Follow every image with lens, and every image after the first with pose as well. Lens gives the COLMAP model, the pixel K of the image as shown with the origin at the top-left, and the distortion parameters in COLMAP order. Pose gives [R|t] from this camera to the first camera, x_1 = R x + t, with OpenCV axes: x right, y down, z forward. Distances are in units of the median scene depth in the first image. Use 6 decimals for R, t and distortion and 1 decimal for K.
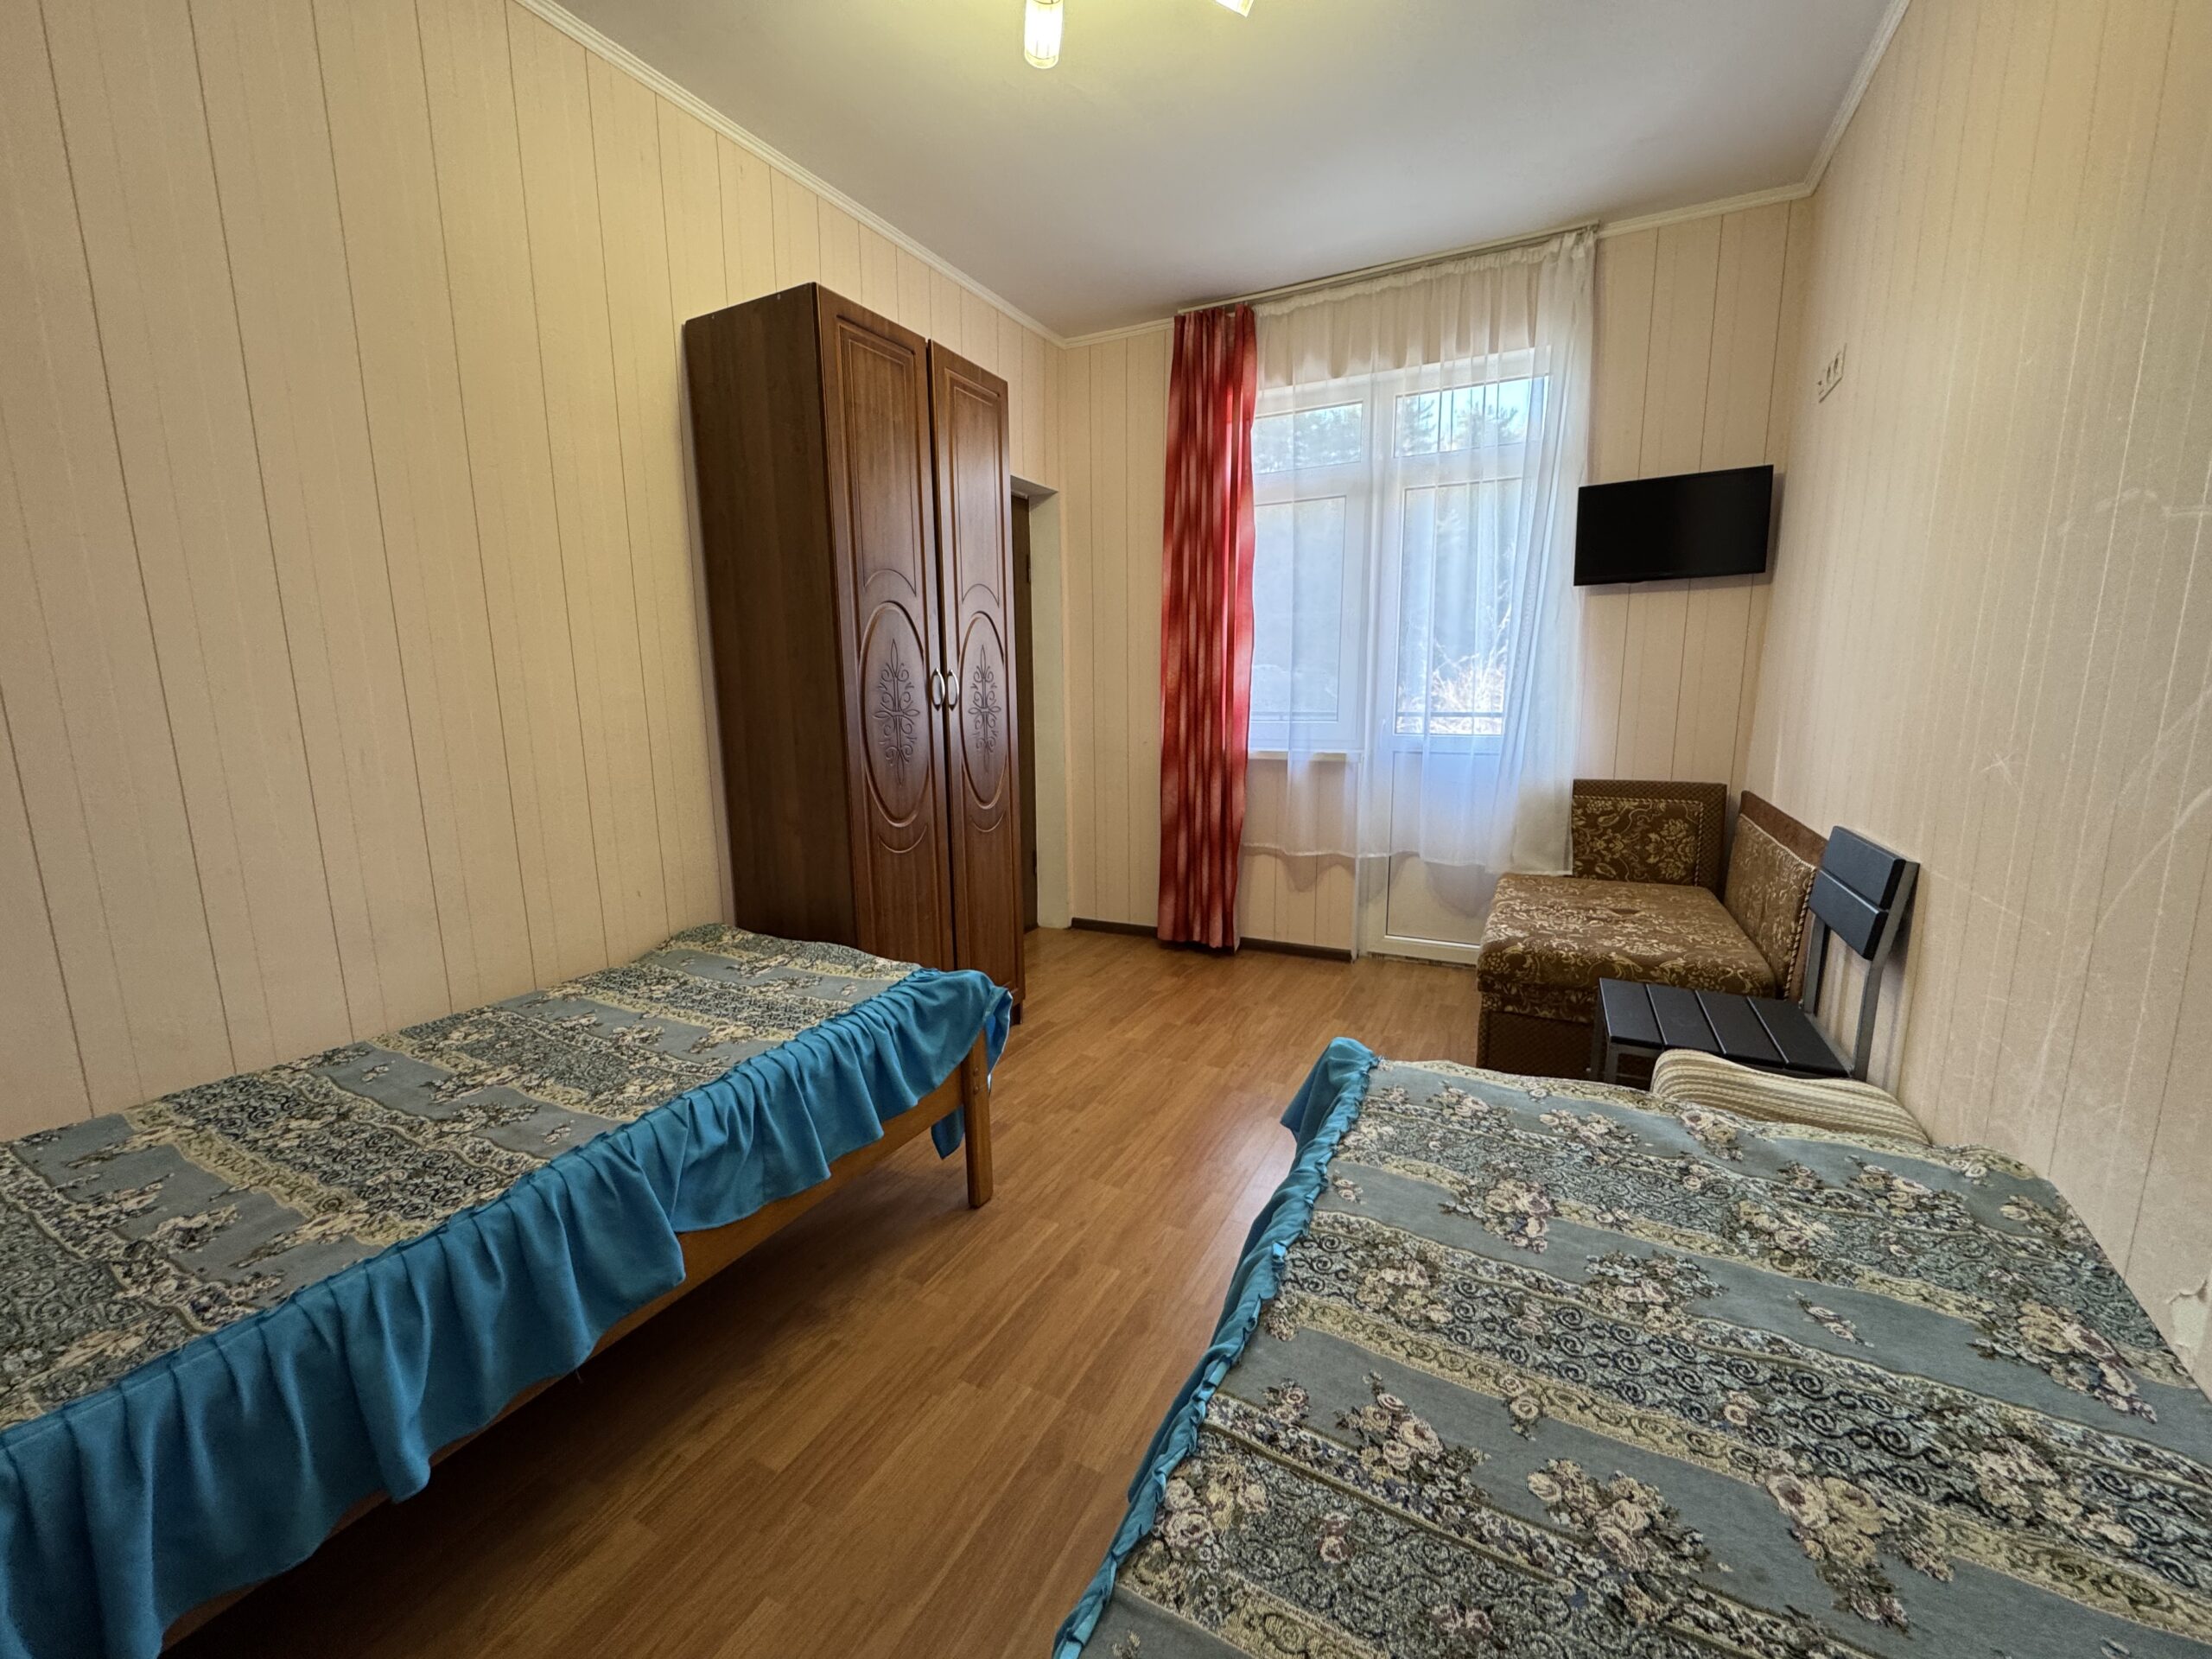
lens RADIAL K [[890.9, 0, 1105.7], [0, 890.9, 836.4], [0, 0, 1]] dist [0.001414, -0.000617]
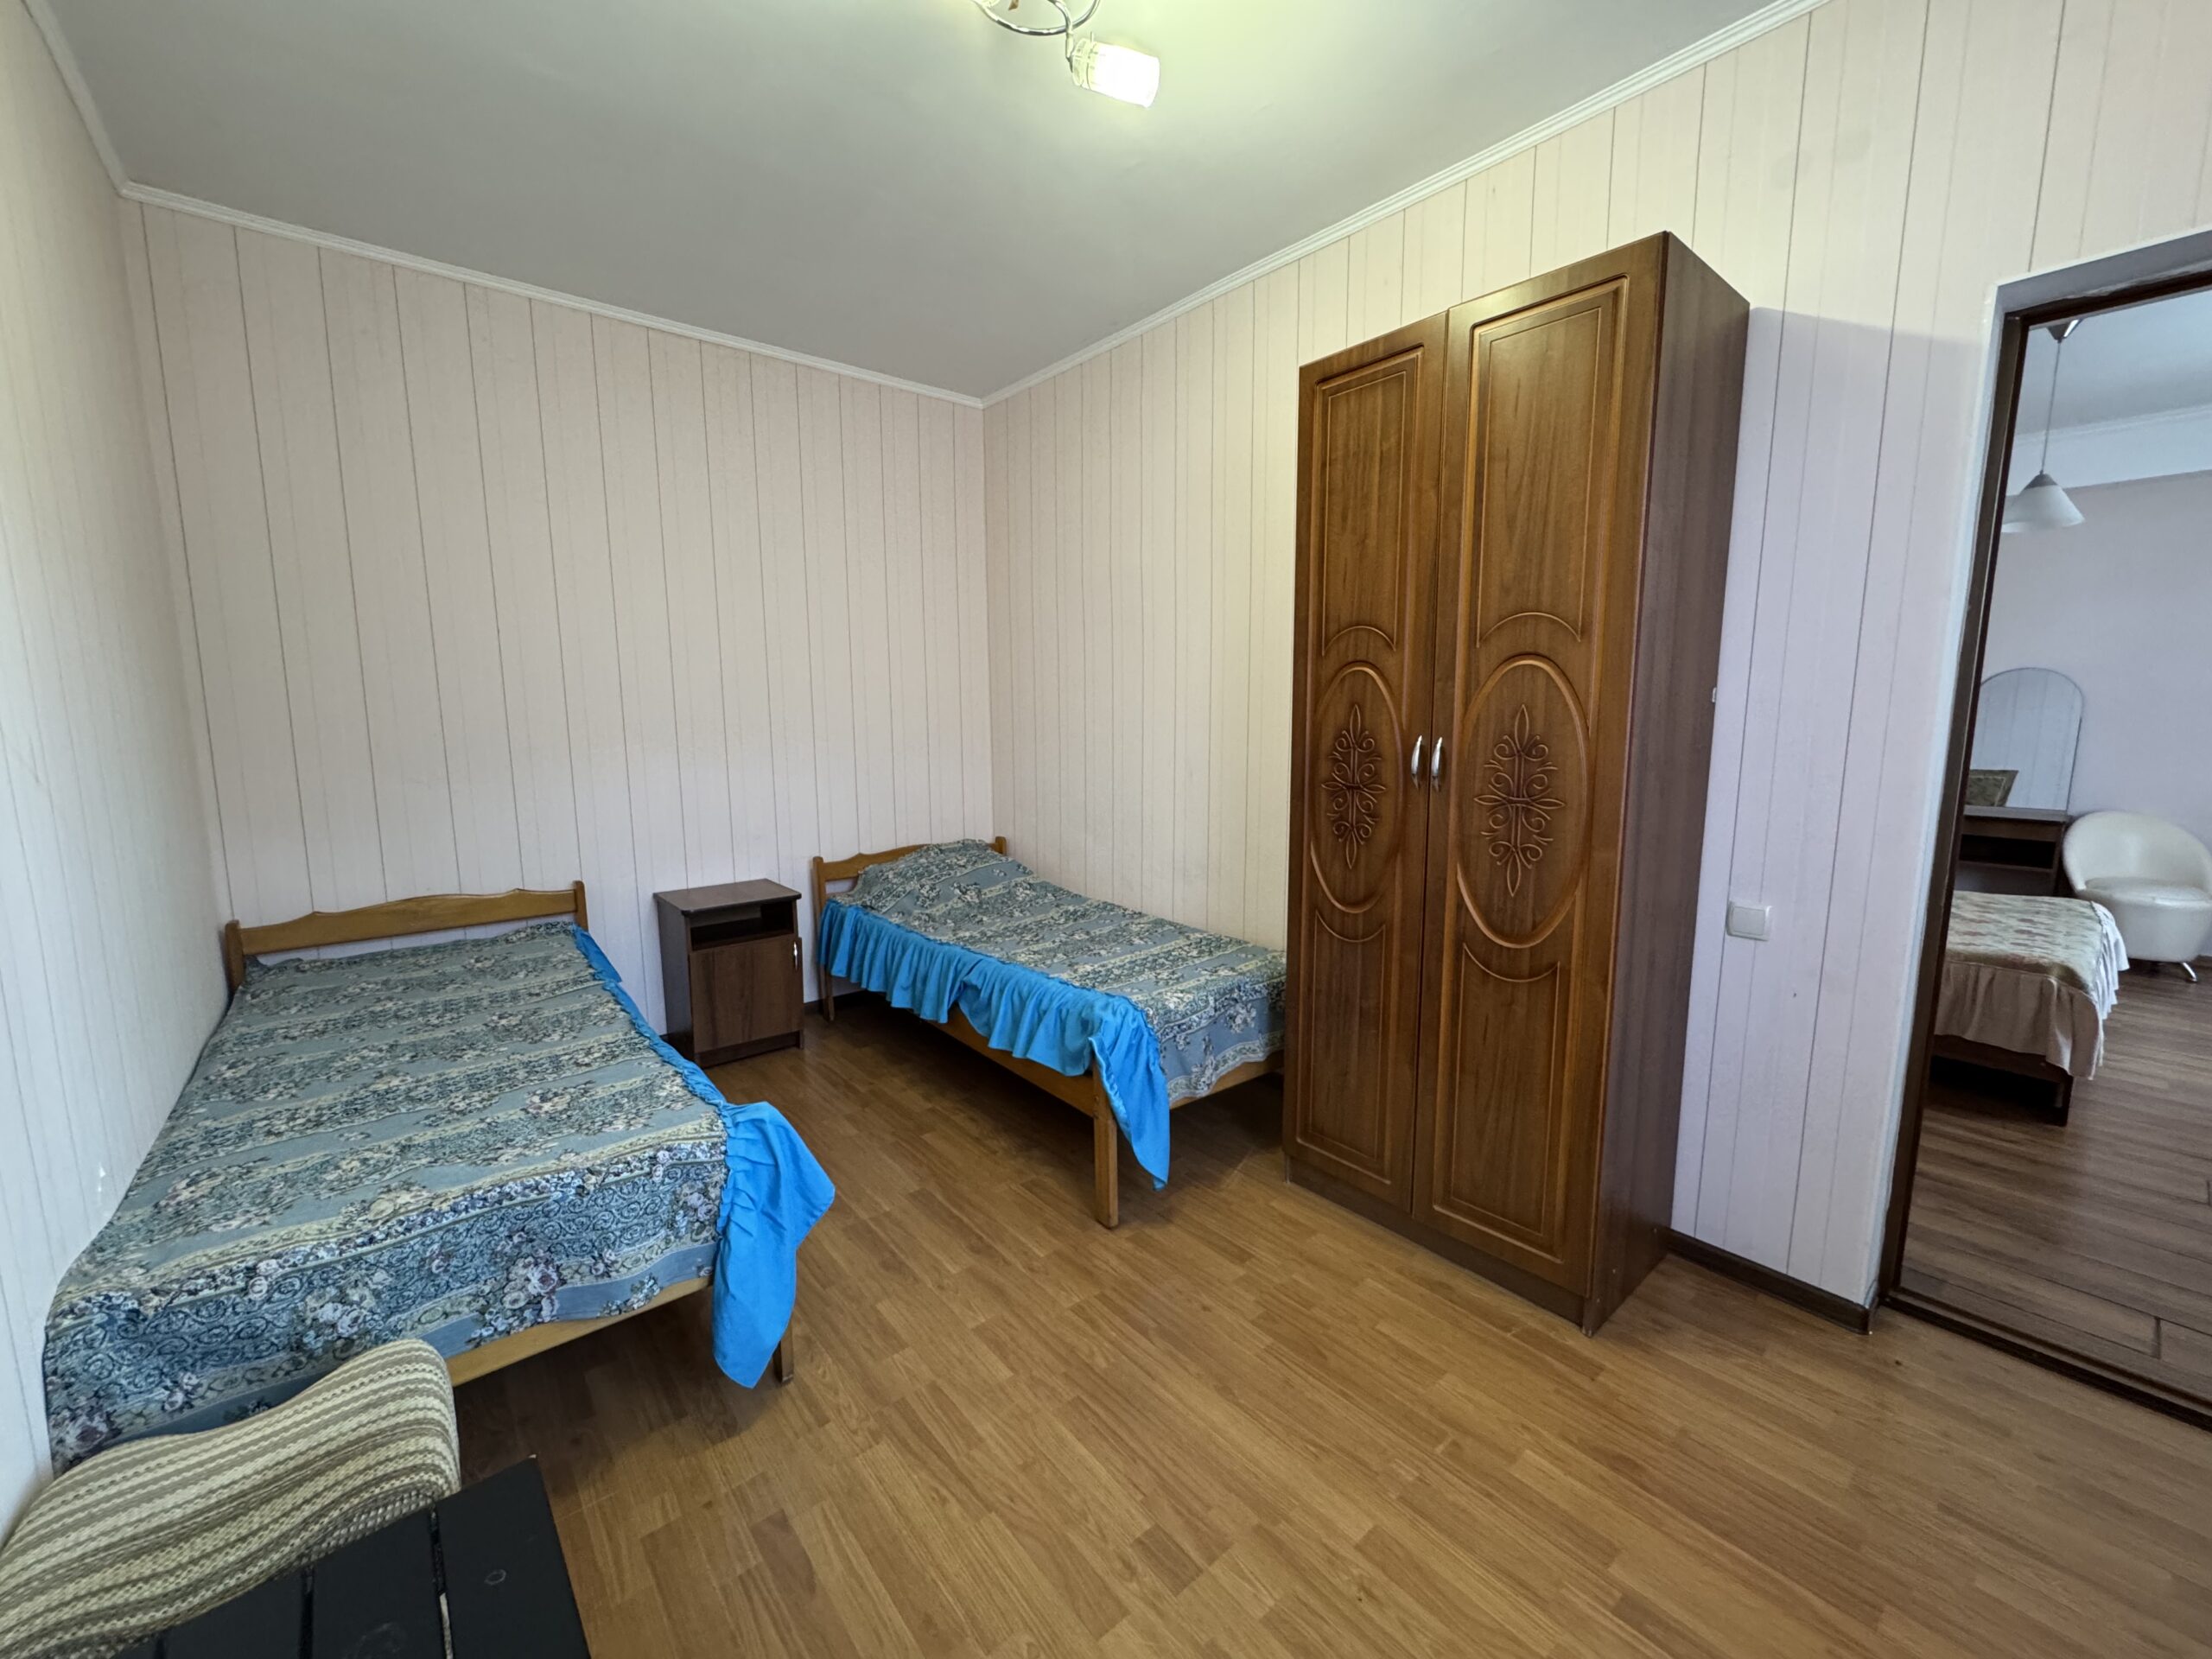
lens RADIAL K [[890.9, 0, 1105.9], [0, 890.9, 831.7], [0, 0, 1]] dist [0.001414, -0.000617]
pose [[-0.398901, 0.140211, -0.906211, 2.338179], [-0.144150, 0.966366, 0.212971, -0.858083], [0.905593, 0.215585, -0.365274, 3.860981]]
